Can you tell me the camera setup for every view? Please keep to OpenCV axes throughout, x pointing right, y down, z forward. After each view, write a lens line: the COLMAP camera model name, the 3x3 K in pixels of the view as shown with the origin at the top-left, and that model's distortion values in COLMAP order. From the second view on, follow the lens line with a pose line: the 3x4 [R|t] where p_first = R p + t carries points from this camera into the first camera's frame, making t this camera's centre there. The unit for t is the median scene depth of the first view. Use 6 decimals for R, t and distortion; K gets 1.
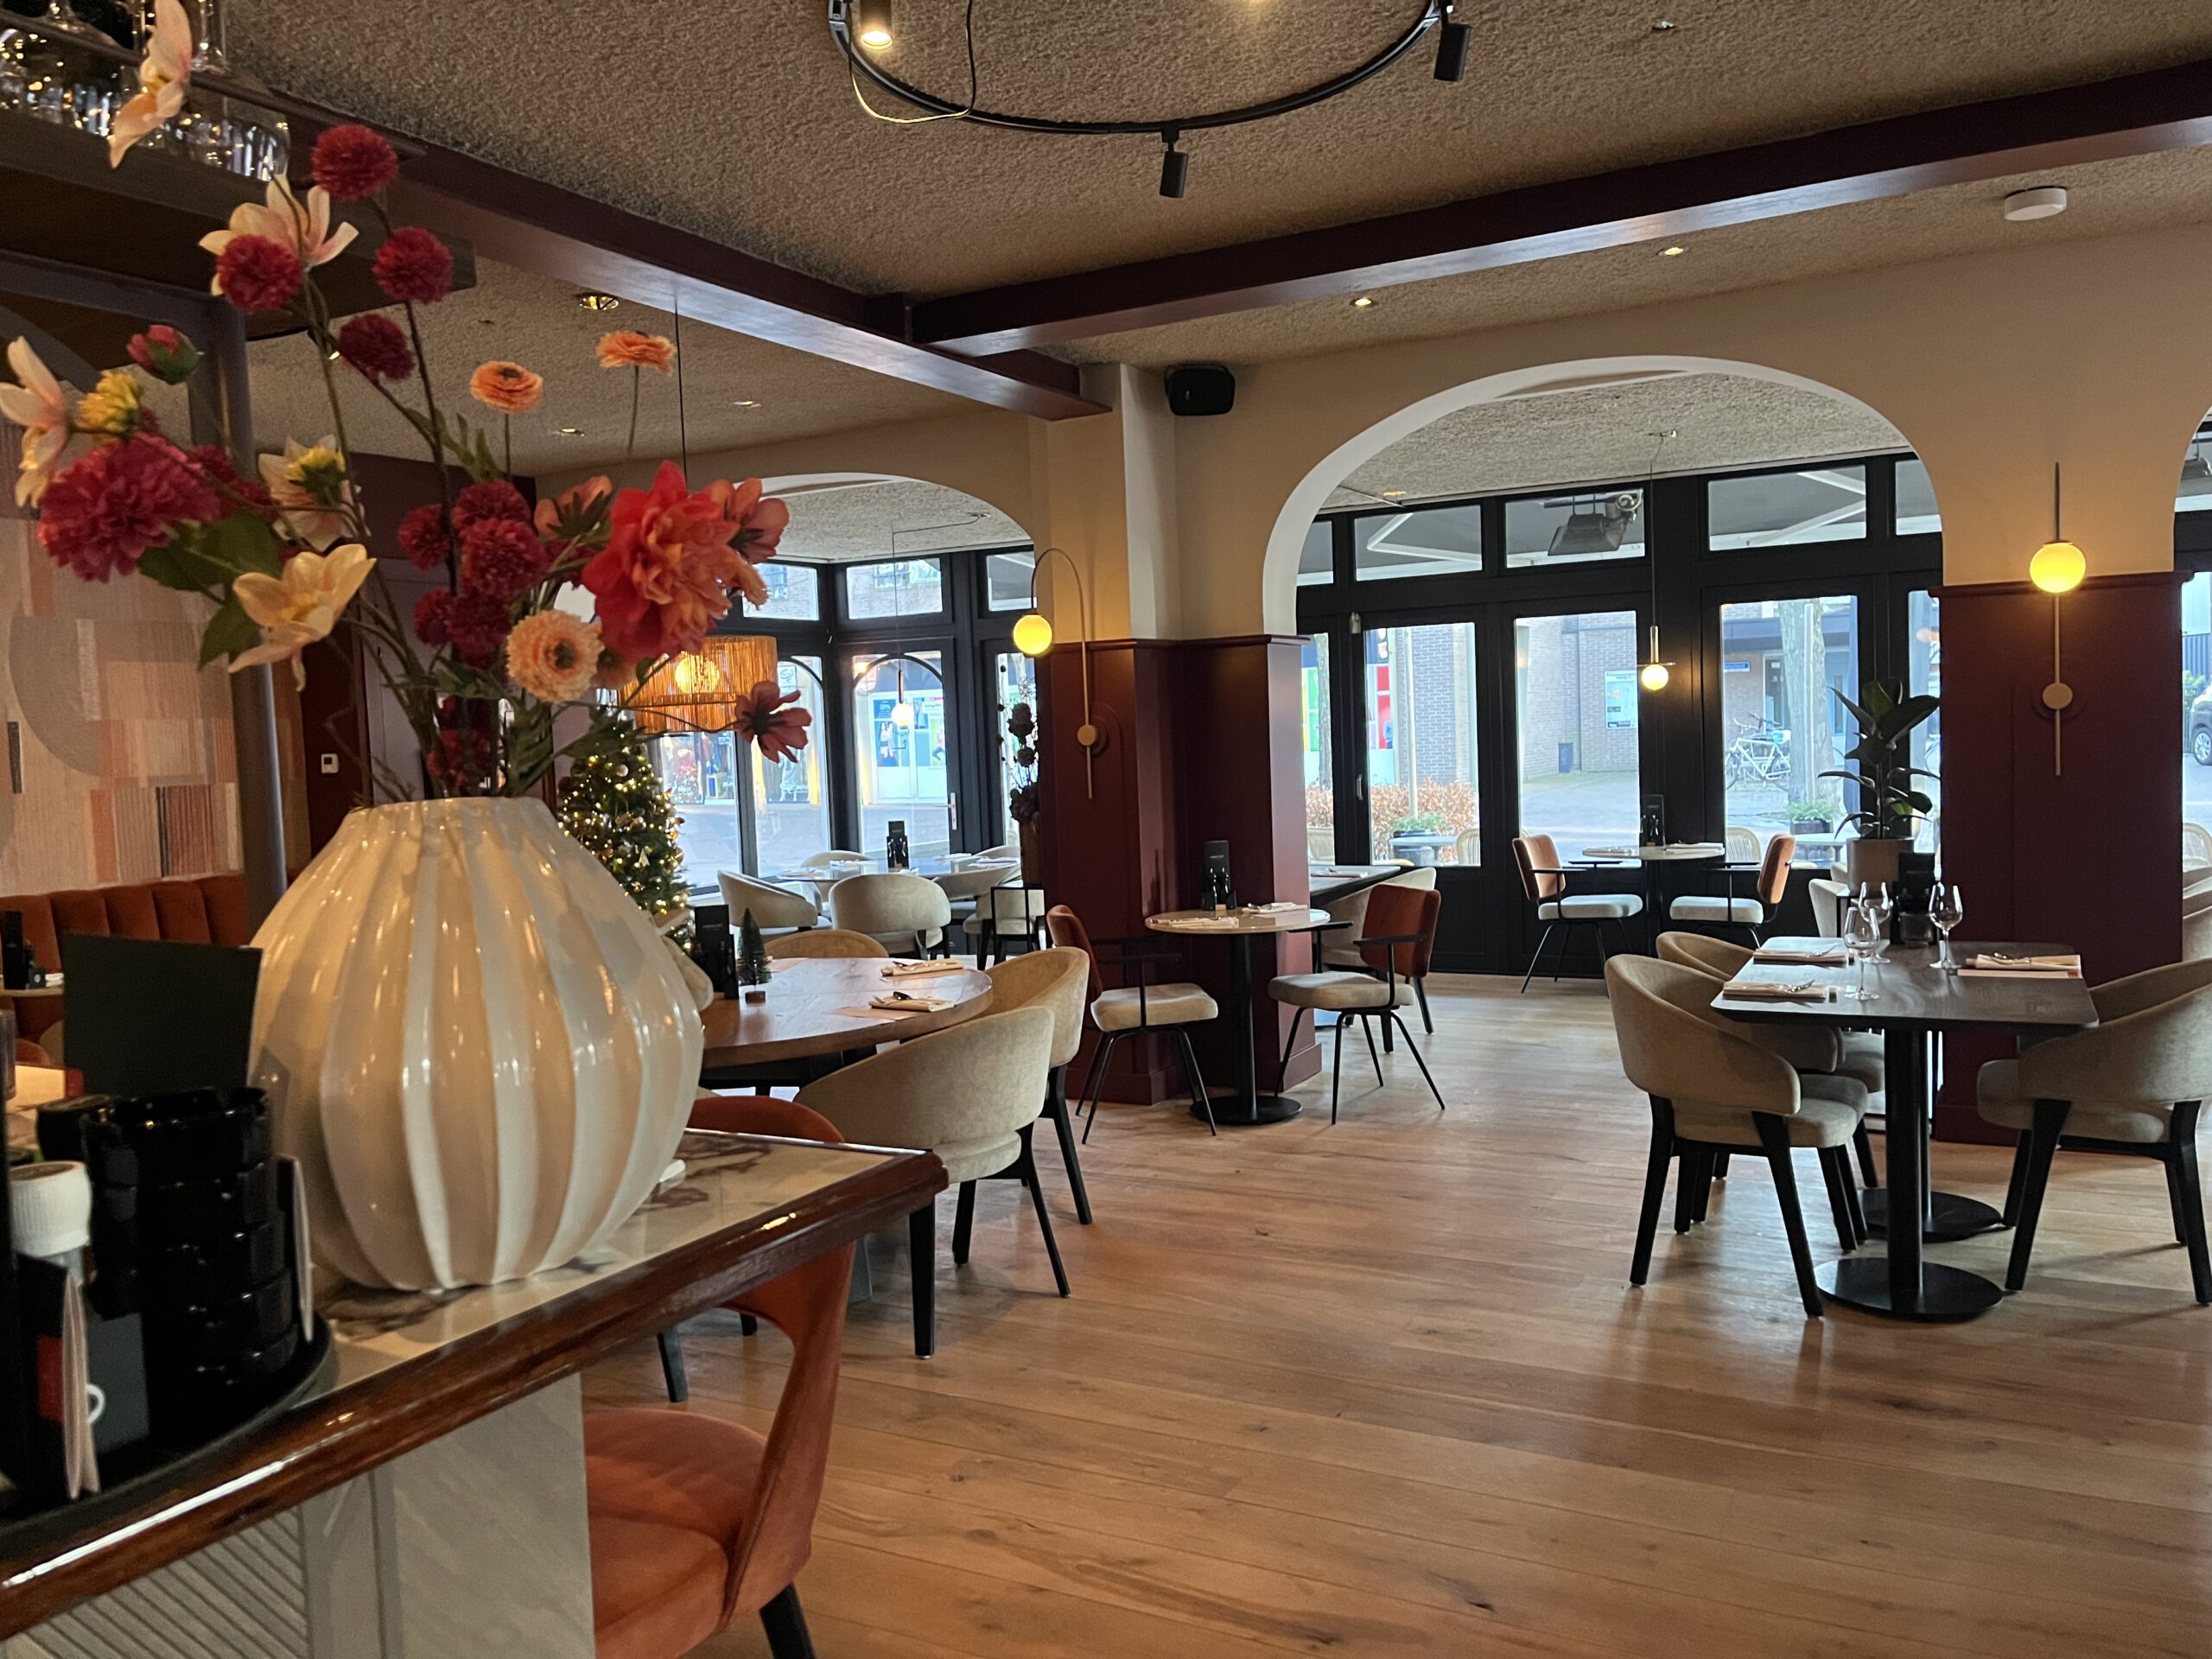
lens RADIAL K [[1679.2, 0, 1102.4], [0, 1679.2, 798.1], [0, 0, 1]] dist [0.080675, -0.000664]
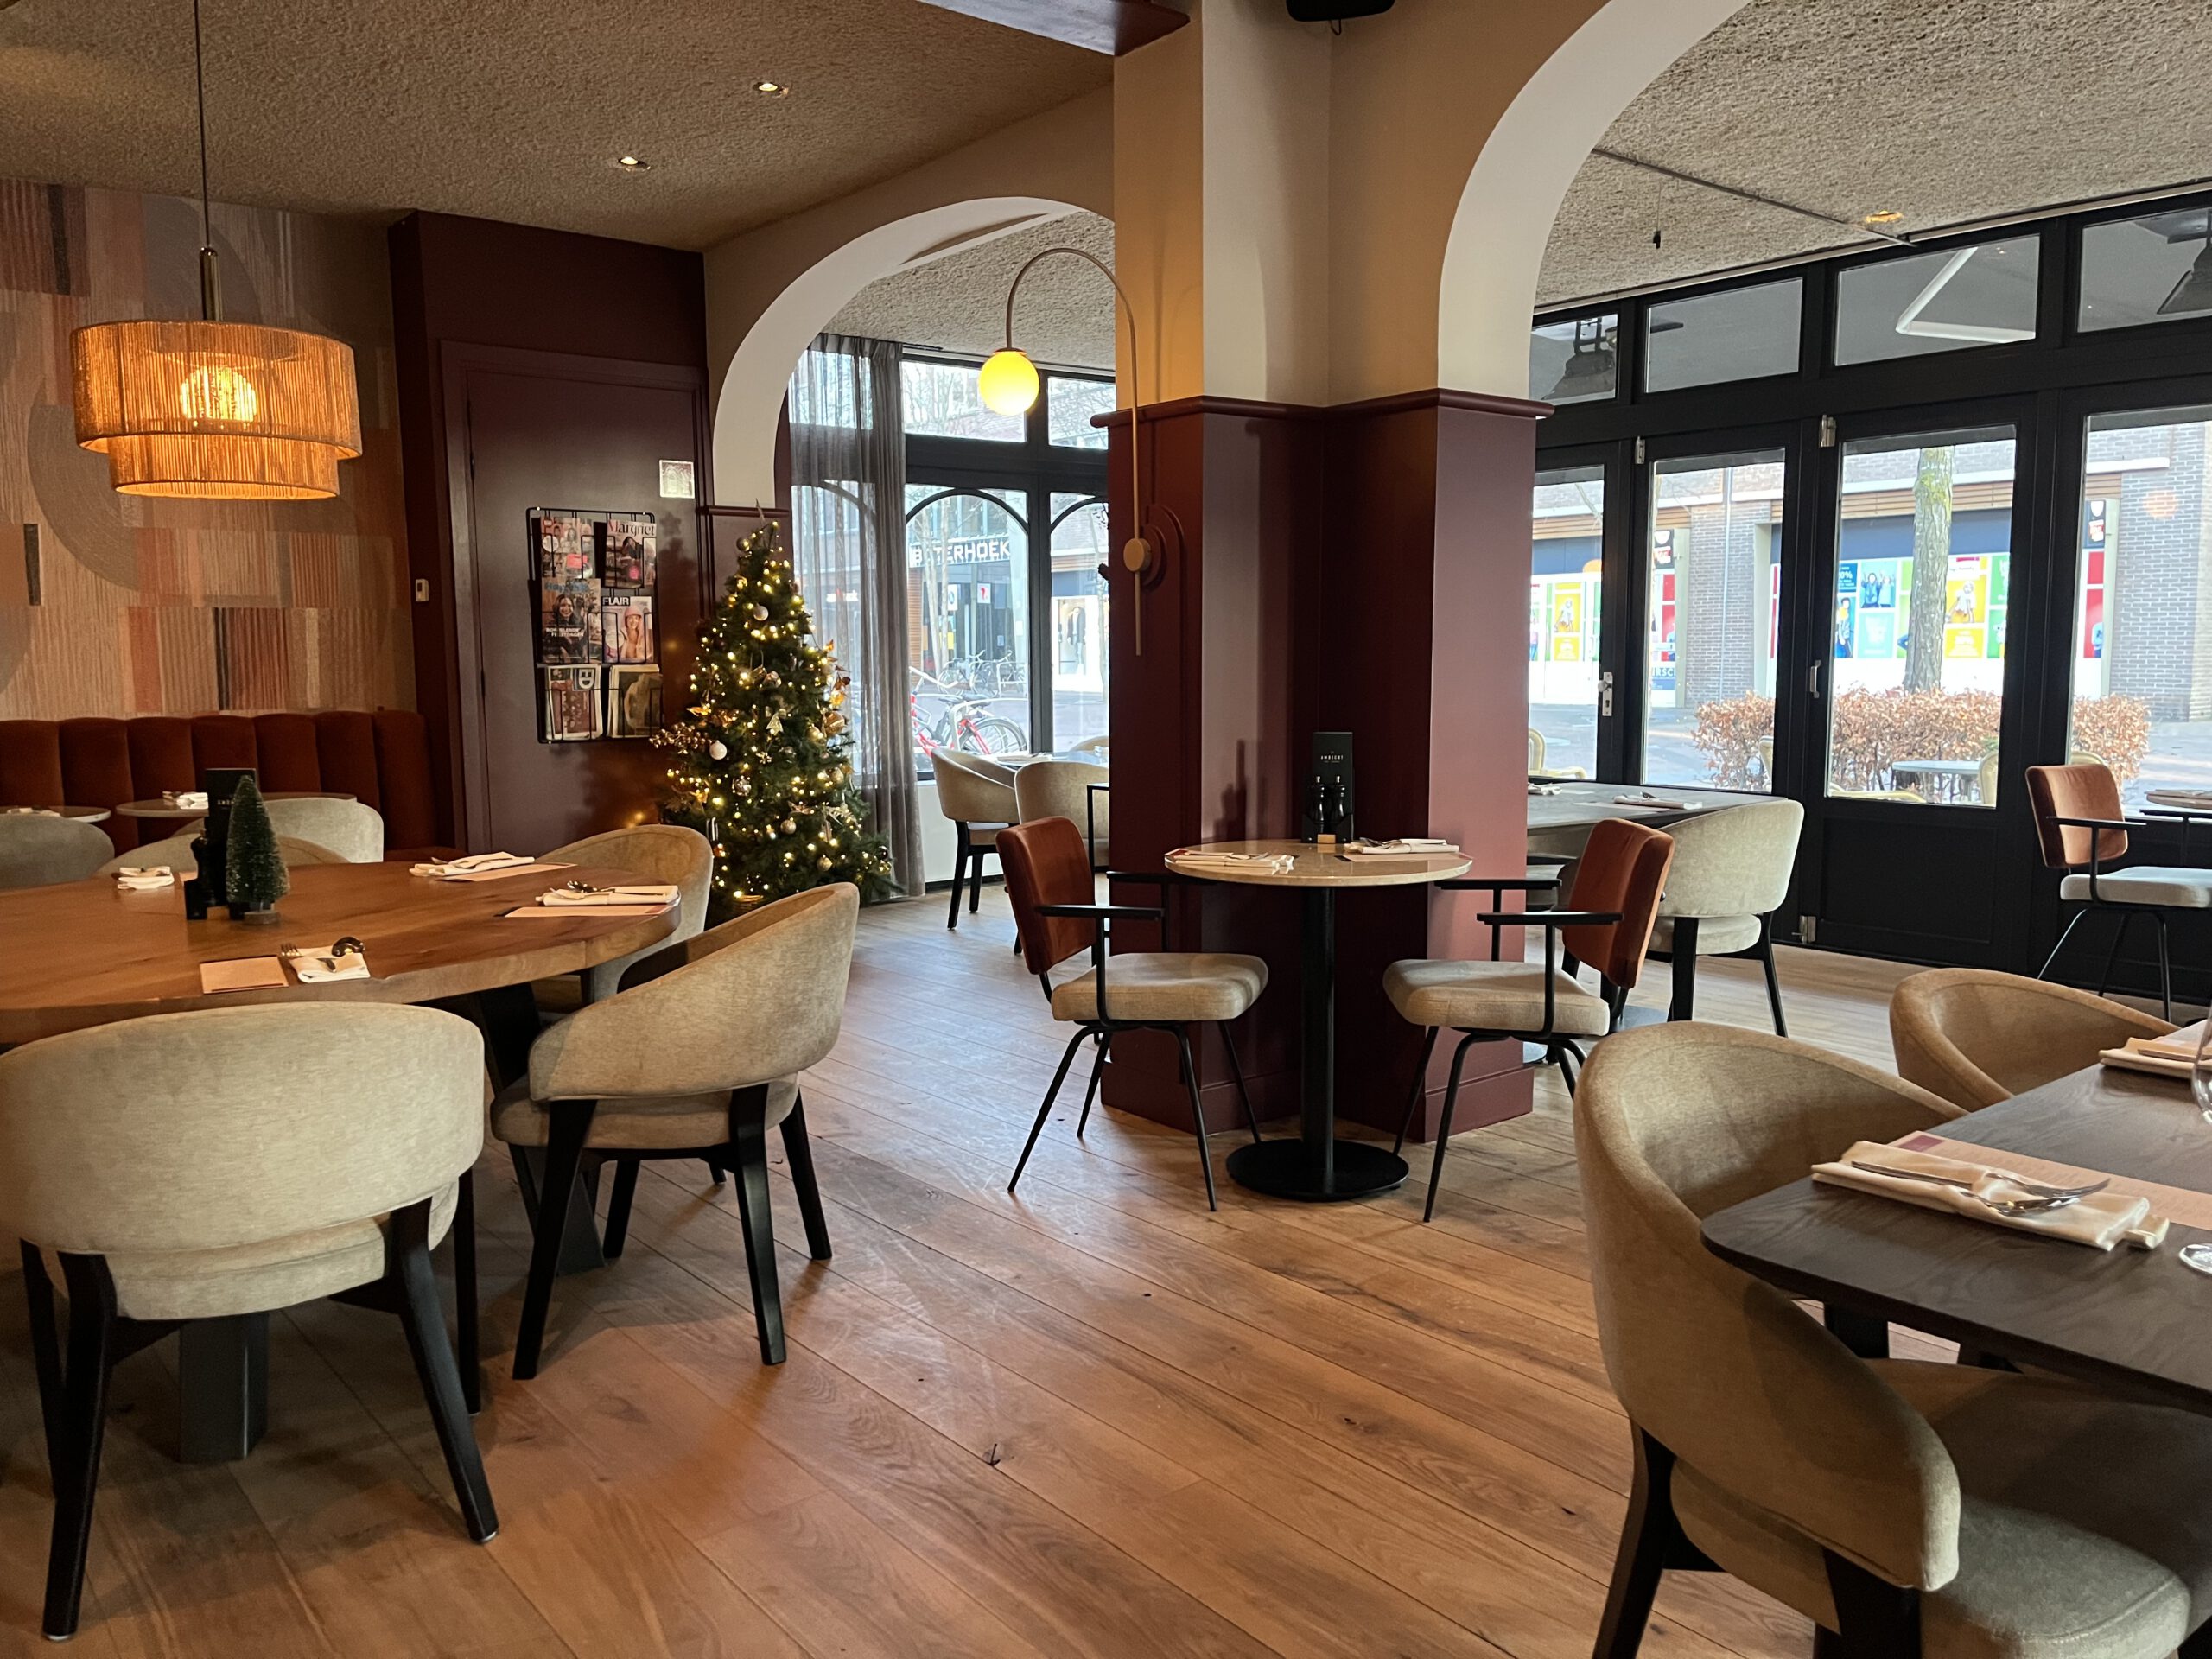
lens RADIAL K [[1700.5, 0, 1106.0], [0, 1700.5, 829.5], [0, 0, 1]] dist [0.066107, -0.087667]
pose [[0.925161, 0.074657, -0.372161, 0.213480], [-0.045909, 0.995277, 0.085532, 0.010846], [0.376789, -0.062046, 0.924219, 0.364761]]
